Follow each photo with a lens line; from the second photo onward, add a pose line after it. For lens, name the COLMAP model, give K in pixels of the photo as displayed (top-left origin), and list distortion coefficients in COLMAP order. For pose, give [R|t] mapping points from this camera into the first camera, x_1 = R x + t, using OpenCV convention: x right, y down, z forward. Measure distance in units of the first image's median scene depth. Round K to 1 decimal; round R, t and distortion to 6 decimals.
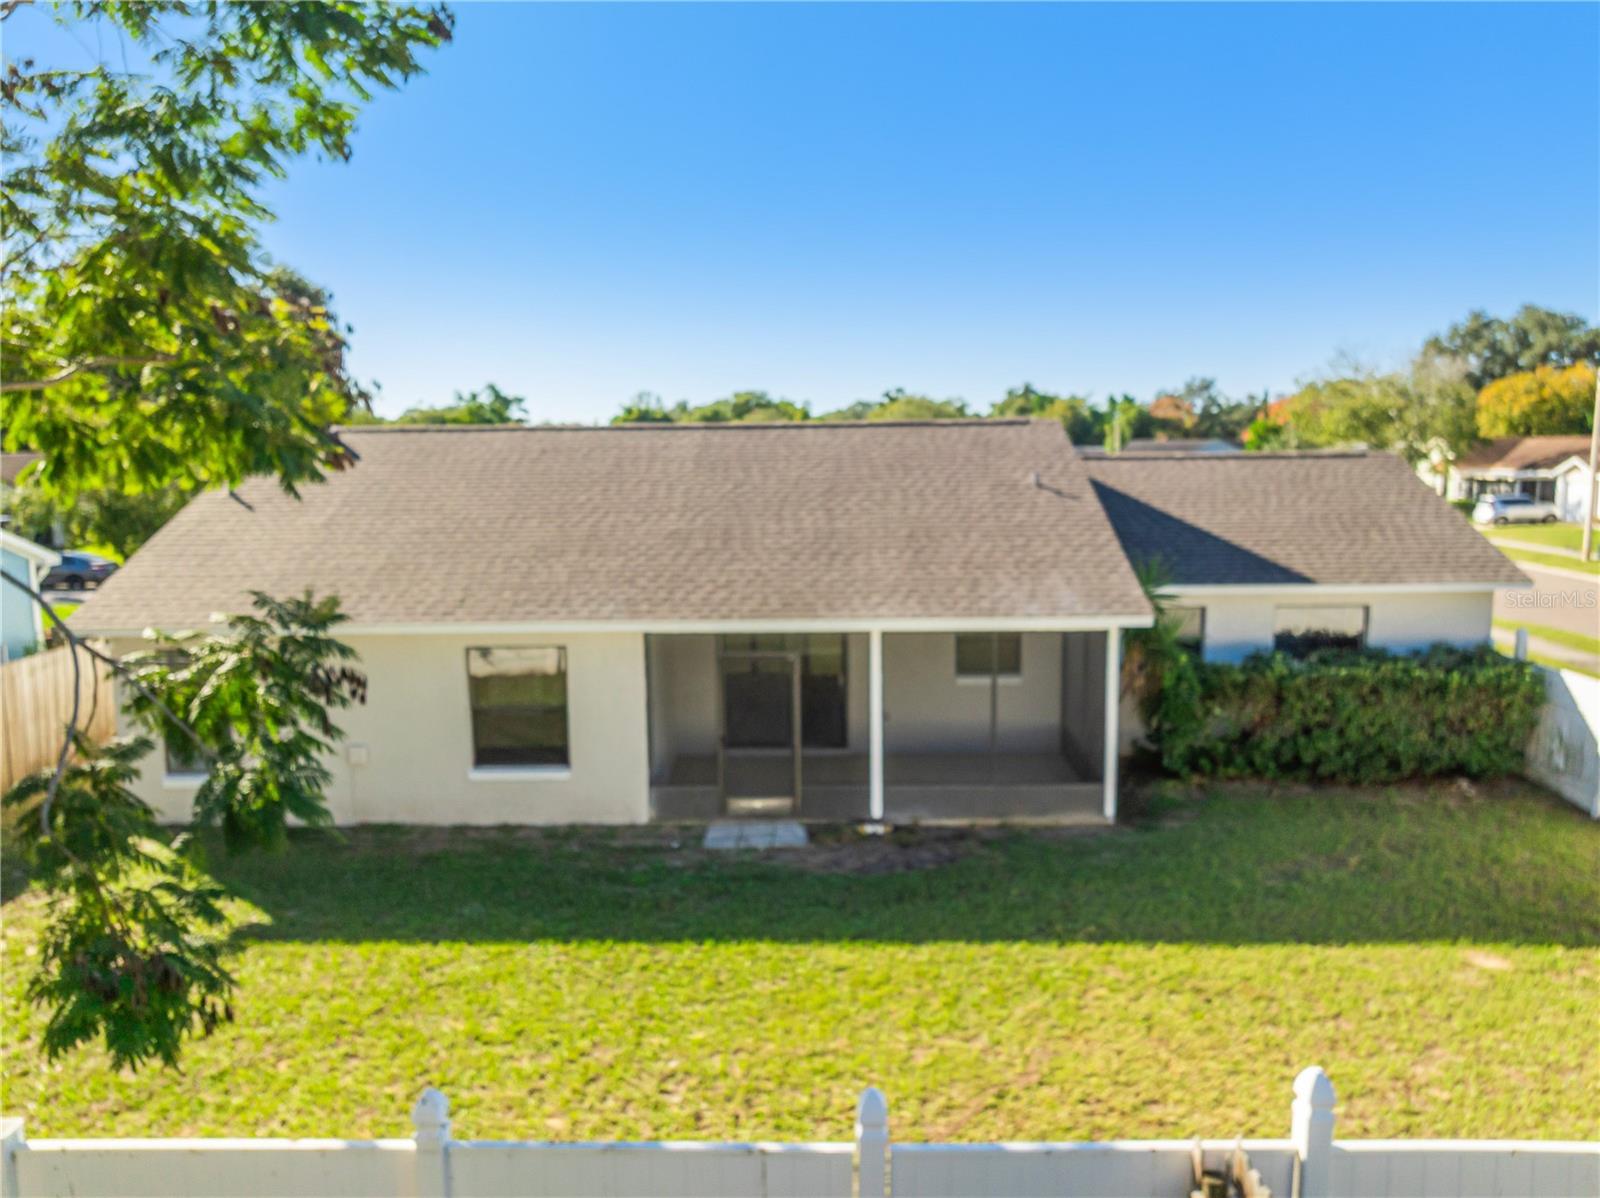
lens RADIAL K [[1119.5, 0, 800.0], [0, 1119.5, 599.0], [0, 0, 1]] dist [-0.001229, -0.000749]
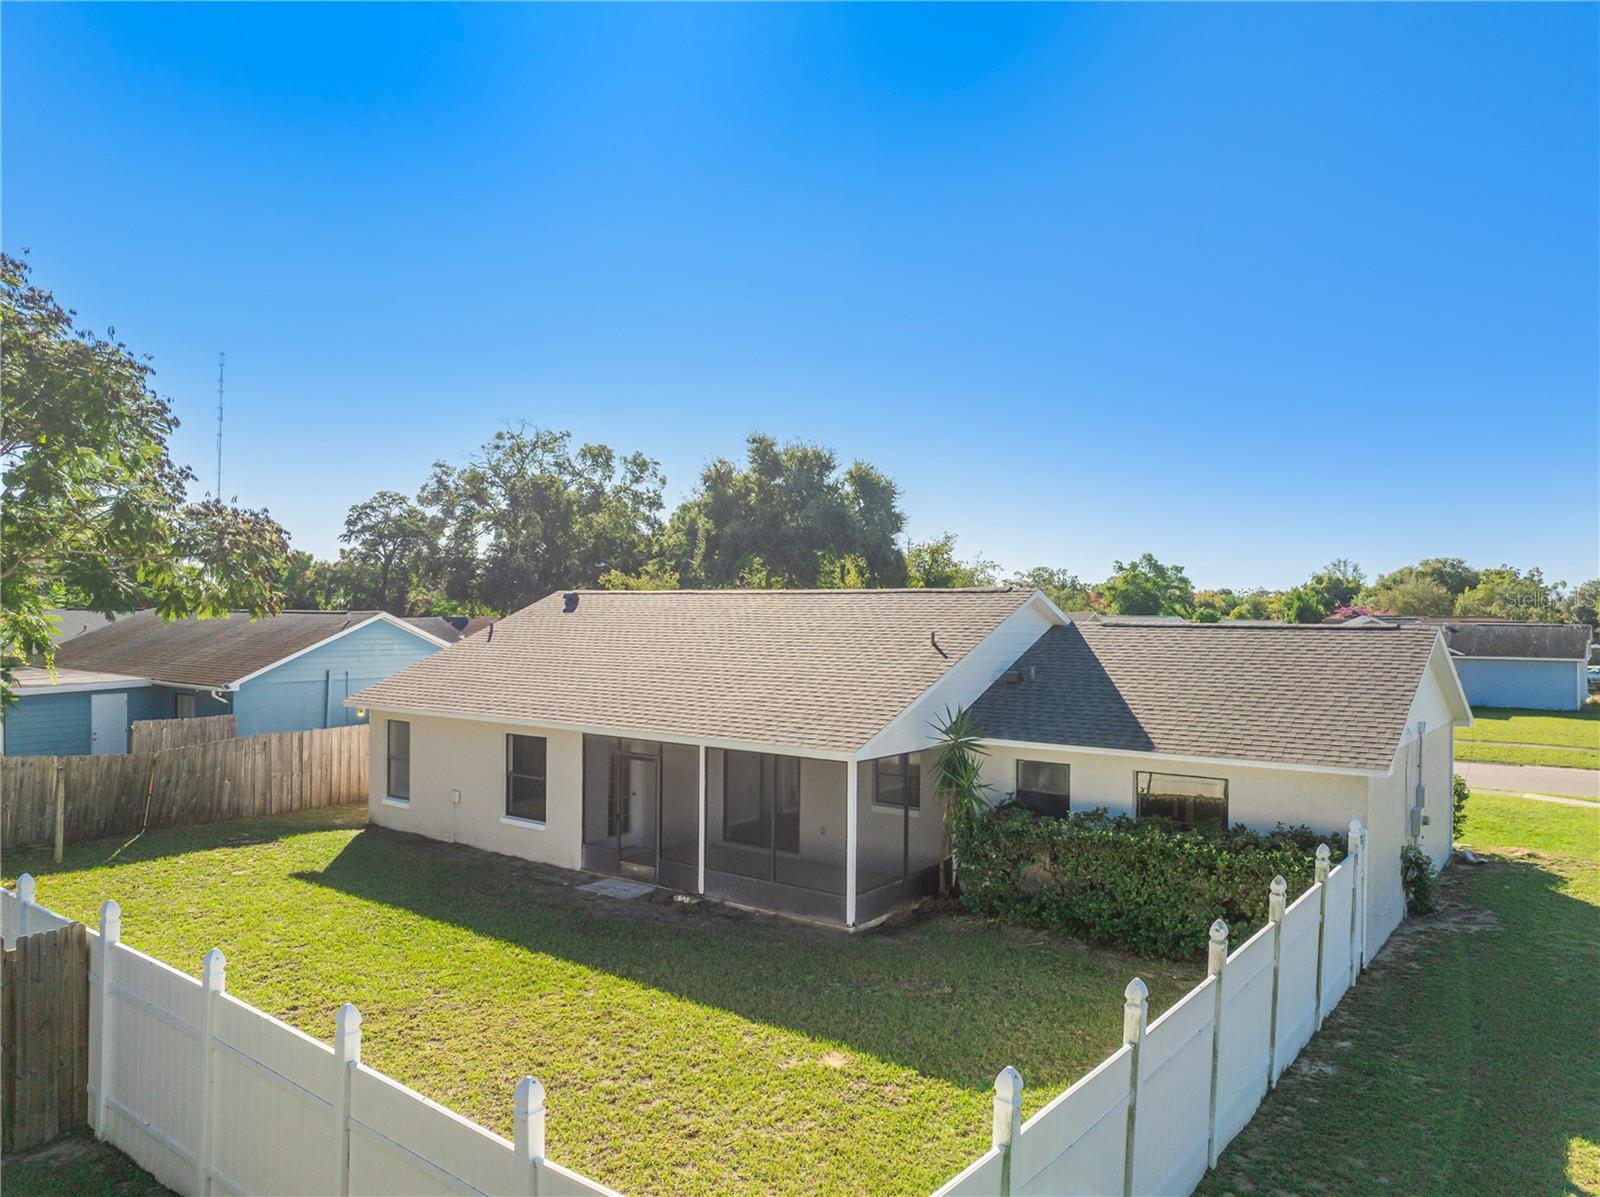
lens RADIAL K [[1100.8, 0, 832.5], [0, 1100.8, 547.0], [0, 0, 1]] dist [-0.010485, 0.003801]
pose [[0.807216, -0.021594, -0.589861, 0.944542], [-0.093775, 0.981946, -0.164278, -0.002050], [0.582759, 0.187922, 0.790618, 0.016874]]
